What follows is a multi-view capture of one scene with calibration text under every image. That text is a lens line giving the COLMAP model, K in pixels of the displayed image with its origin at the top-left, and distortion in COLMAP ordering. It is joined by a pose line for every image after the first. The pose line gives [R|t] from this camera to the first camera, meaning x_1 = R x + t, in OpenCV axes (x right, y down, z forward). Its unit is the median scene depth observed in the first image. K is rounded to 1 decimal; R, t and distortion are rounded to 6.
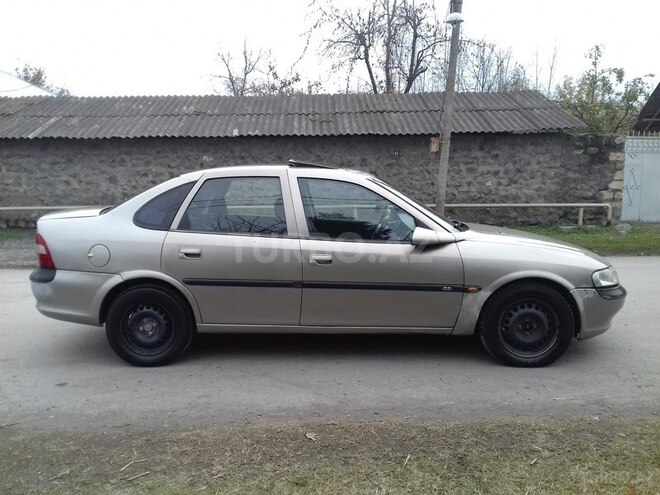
lens RADIAL K [[593.7, 0, 324.0], [0, 593.7, 248.3], [0, 0, 1]] dist [0.065225, -0.133146]
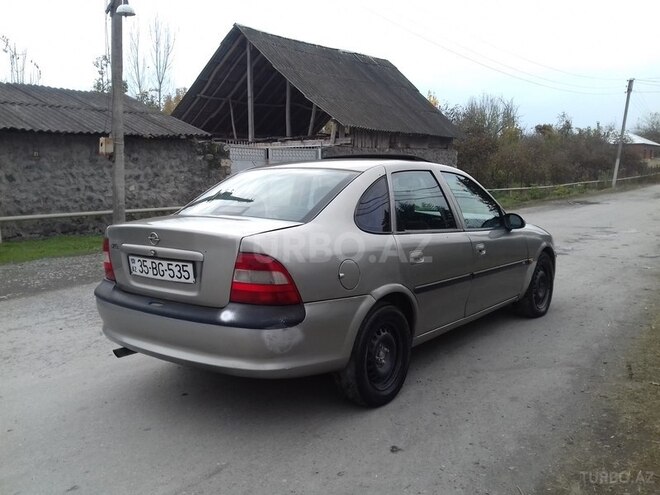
lens RADIAL K [[593.7, 0, 324.0], [0, 593.7, 248.3], [0, 0, 1]] dist [0.065225, -0.133146]
pose [[0.608048, -0.097237, 0.787923, -0.301619], [0.108674, 0.993323, 0.038720, -0.015997], [-0.786427, 0.062083, 0.614555, 0.173824]]
